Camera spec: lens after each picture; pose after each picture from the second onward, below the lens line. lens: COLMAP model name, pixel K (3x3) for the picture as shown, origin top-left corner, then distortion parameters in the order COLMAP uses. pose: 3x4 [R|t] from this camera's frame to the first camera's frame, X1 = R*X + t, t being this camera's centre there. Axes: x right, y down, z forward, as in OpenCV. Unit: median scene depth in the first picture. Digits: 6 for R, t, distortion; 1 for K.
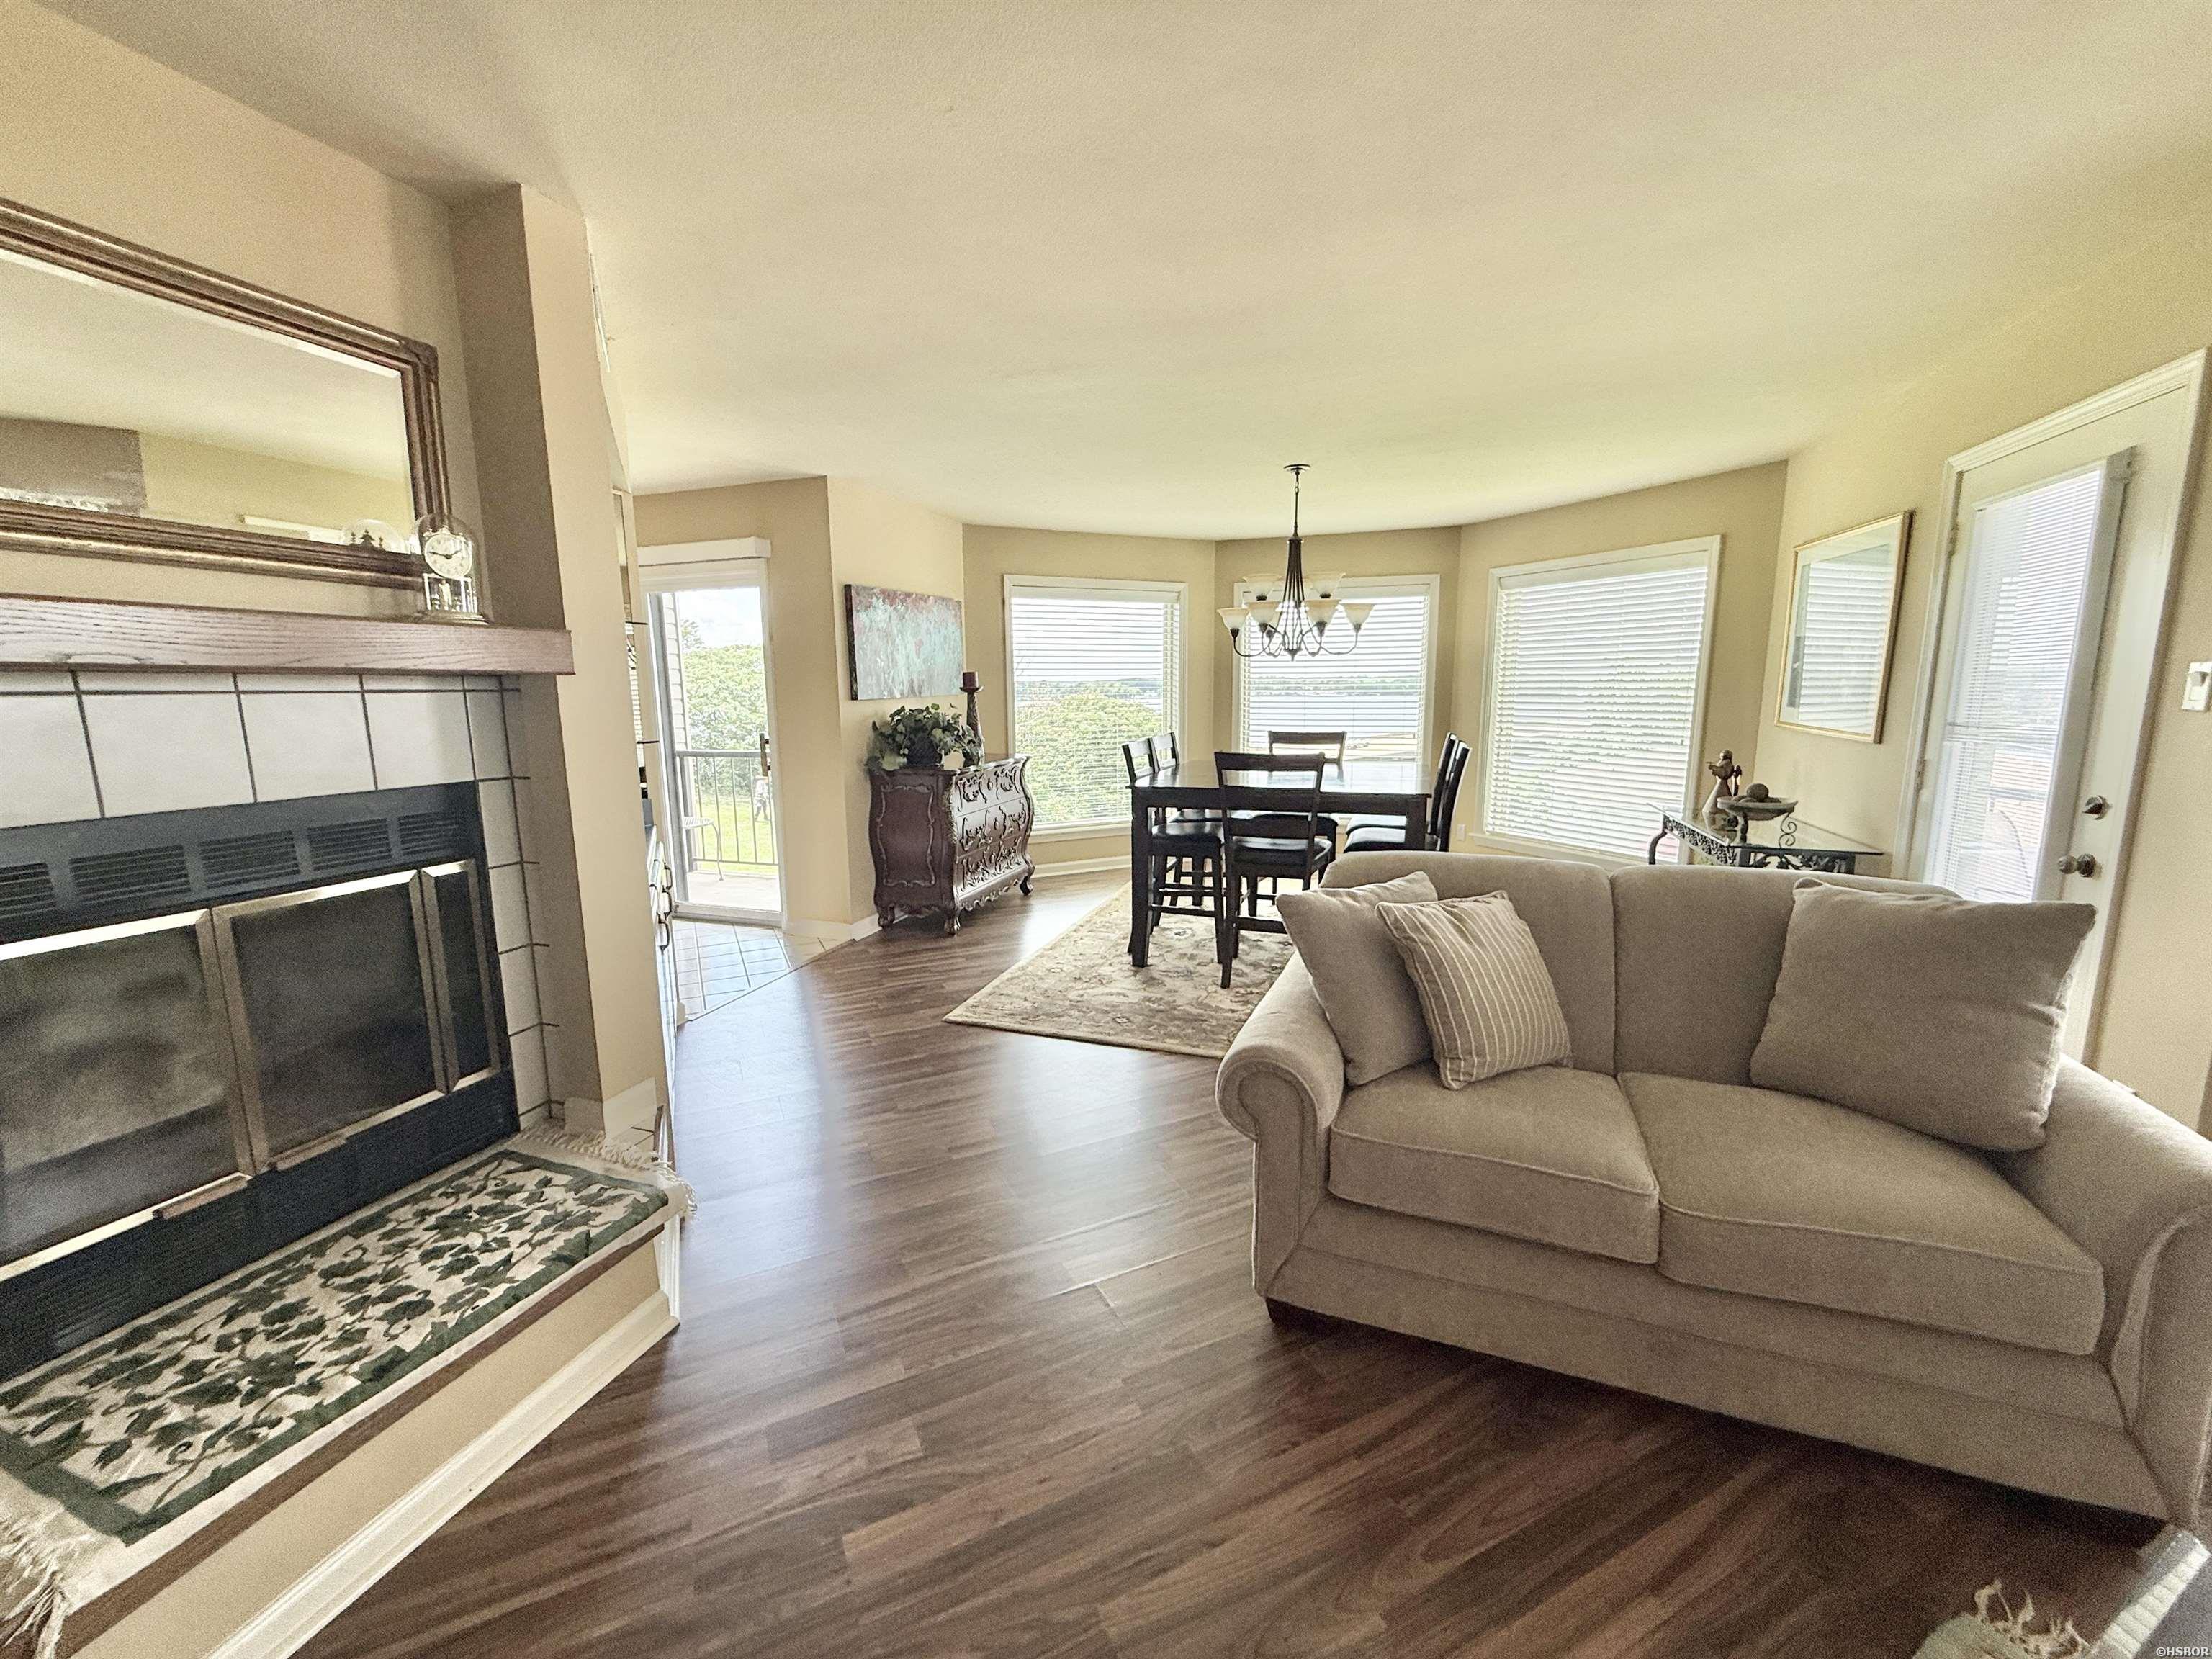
lens RADIAL K [[876.5, 0, 1111.0], [0, 876.5, 824.2], [0, 0, 1]] dist [-0.002909, 0.000422]
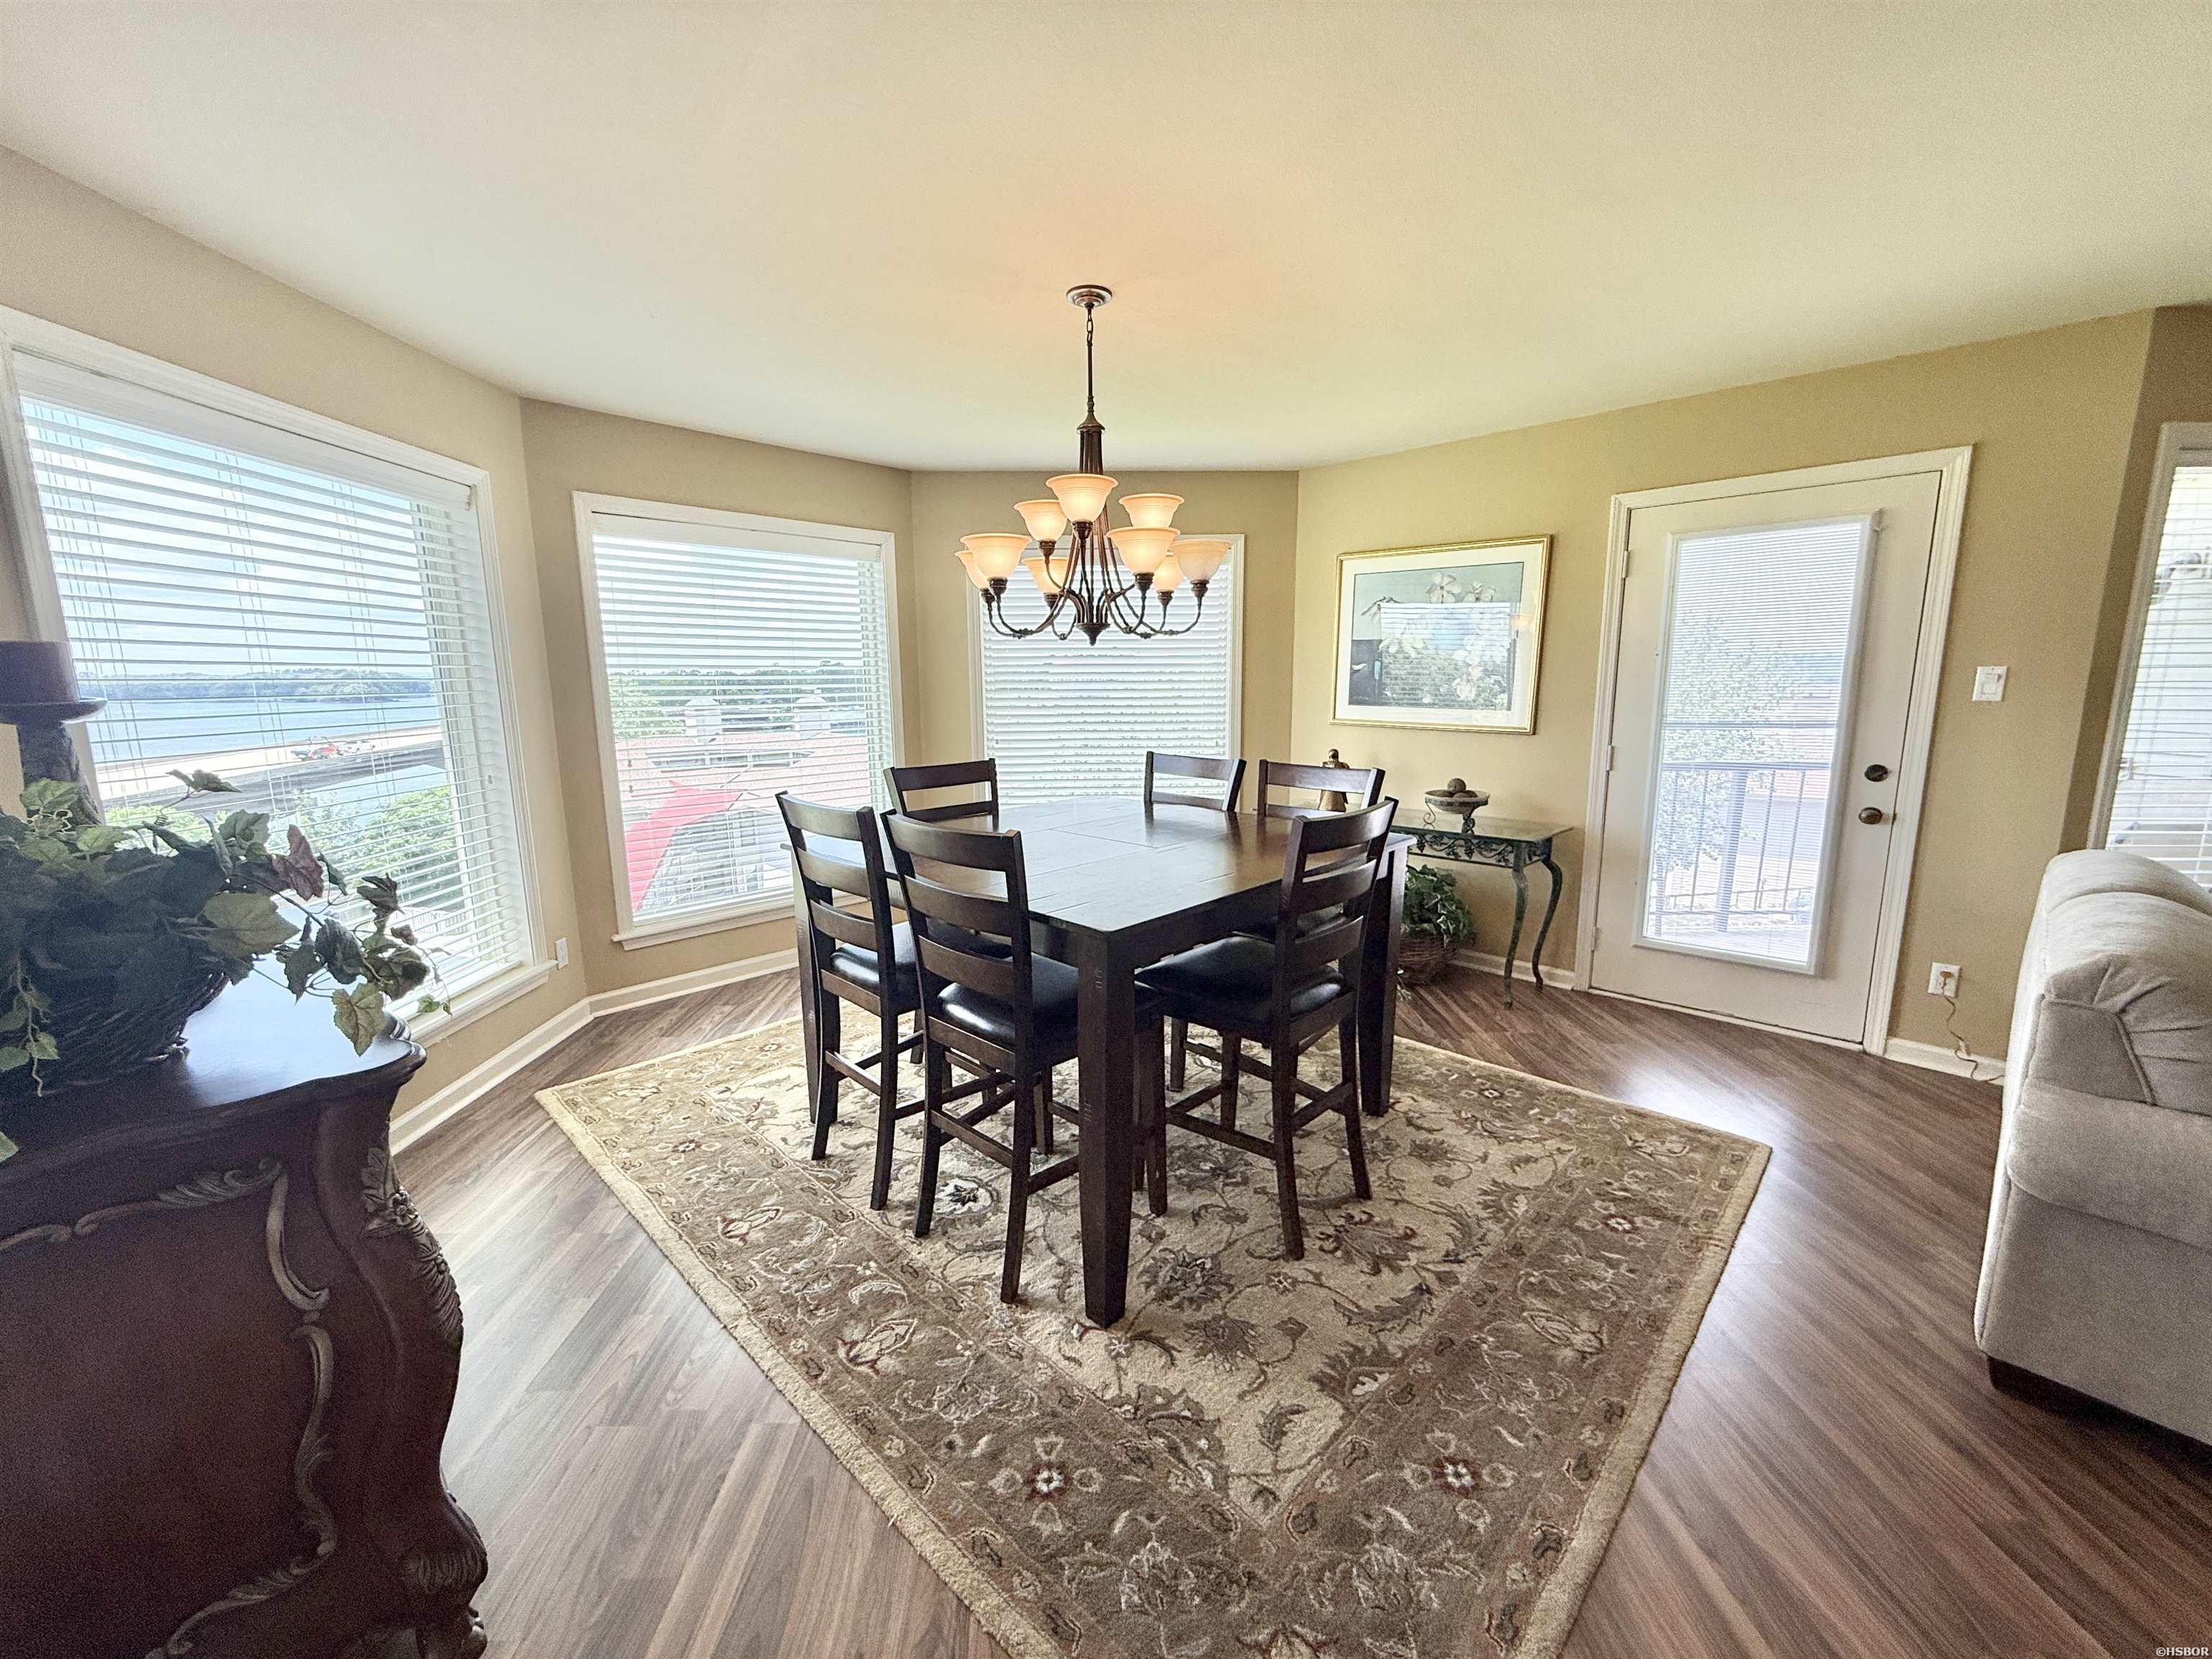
lens RADIAL K [[876.5, 0, 1106.5], [0, 876.5, 823.2], [0, 0, 1]] dist [-0.002909, 0.000422]
pose [[0.412197, -0.143002, 0.899802, -0.604613], [0.148849, 0.984906, 0.088340, -0.228112], [-0.898854, 0.097521, 0.427261, 1.437755]]
